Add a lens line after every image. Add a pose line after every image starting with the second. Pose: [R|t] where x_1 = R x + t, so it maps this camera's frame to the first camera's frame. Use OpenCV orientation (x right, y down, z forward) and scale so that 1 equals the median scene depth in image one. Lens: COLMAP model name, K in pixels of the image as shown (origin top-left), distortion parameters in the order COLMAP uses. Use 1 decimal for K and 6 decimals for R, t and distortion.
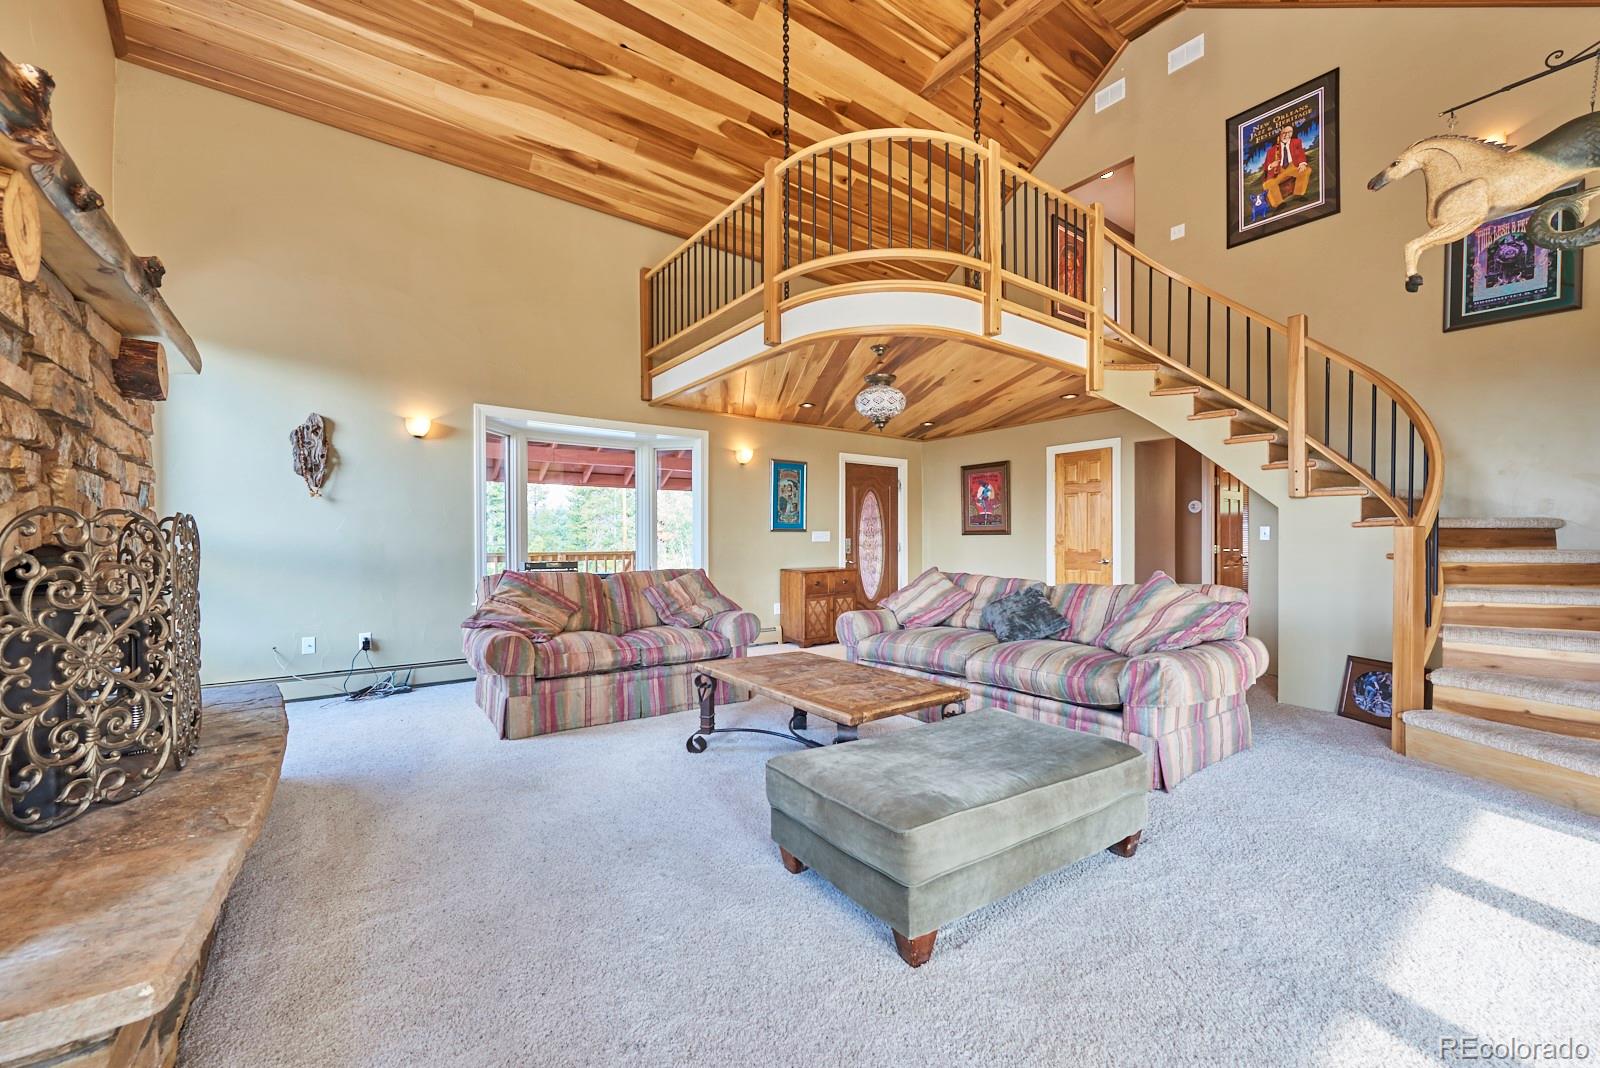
lens RADIAL K [[639.2, 0, 798.0], [0, 639.2, 543.1], [0, 0, 1]] dist [-0.001347, -0.000054]
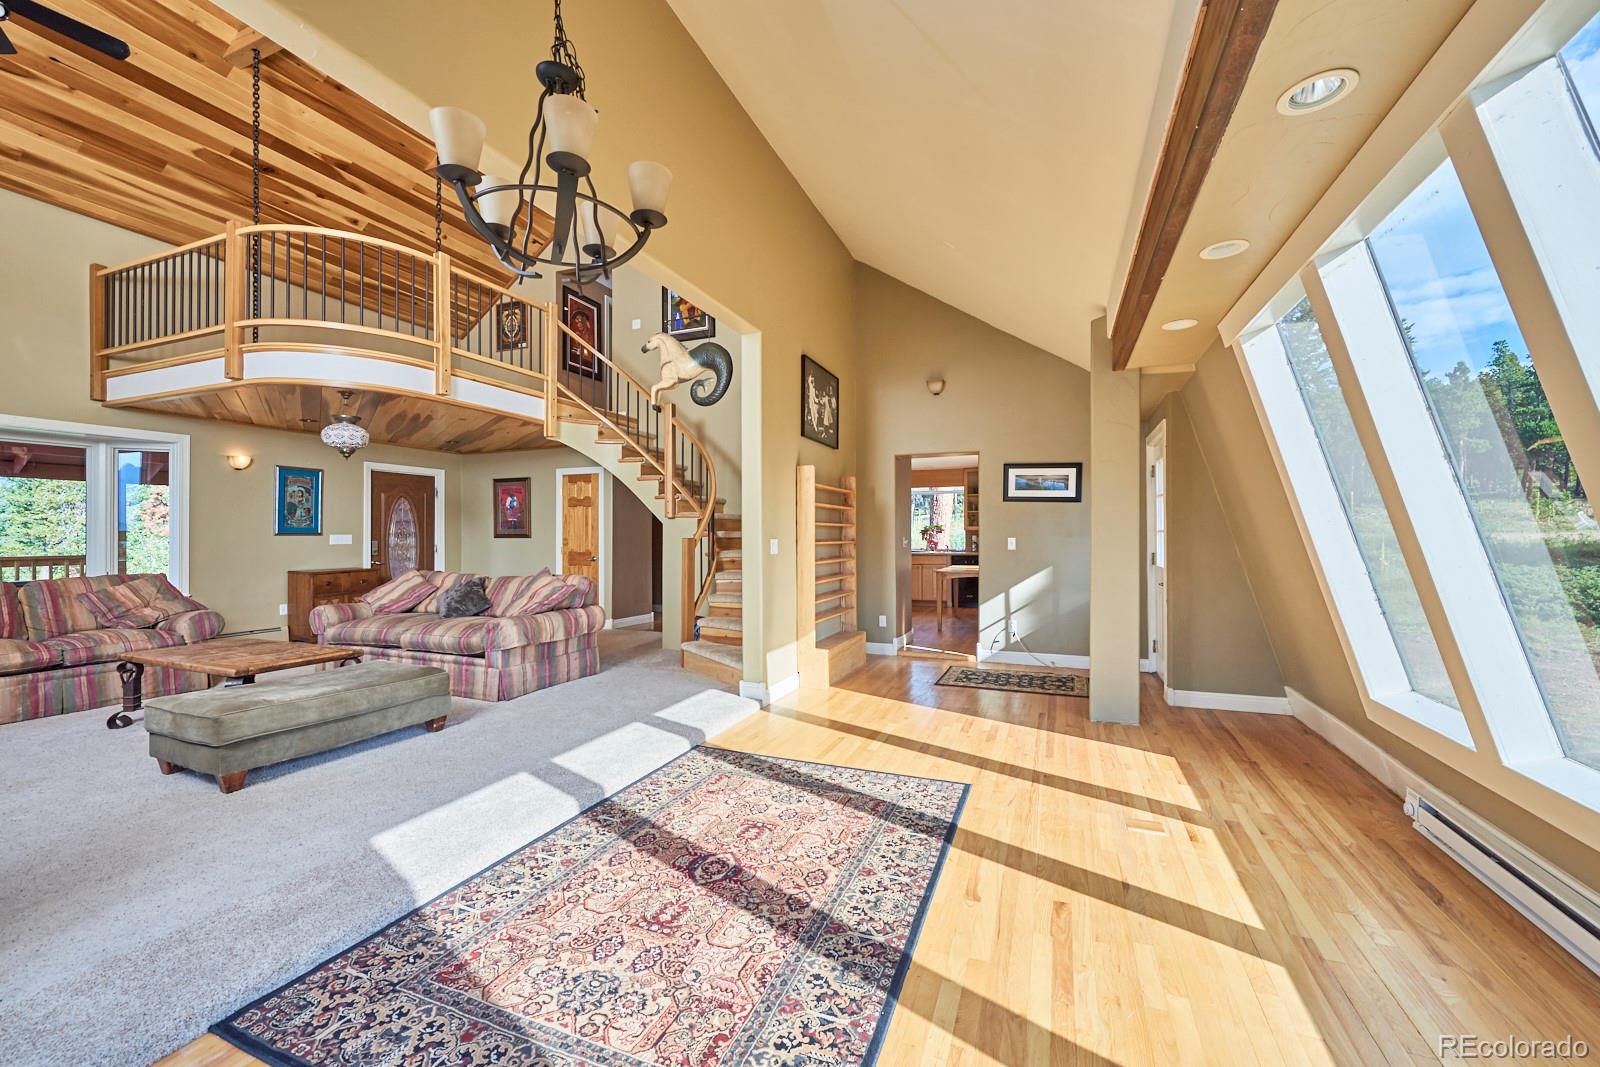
lens RADIAL K [[638.0, 0, 800.0], [0, 638.0, 533.5], [0, 0, 1]] dist [-0.000086, 0.000325]
pose [[0.855469, 0.003735, 0.517841, 0.201829], [0.000886, 0.999962, -0.008676, -0.015006], [-0.517853, 0.007881, 0.855433, -0.440170]]
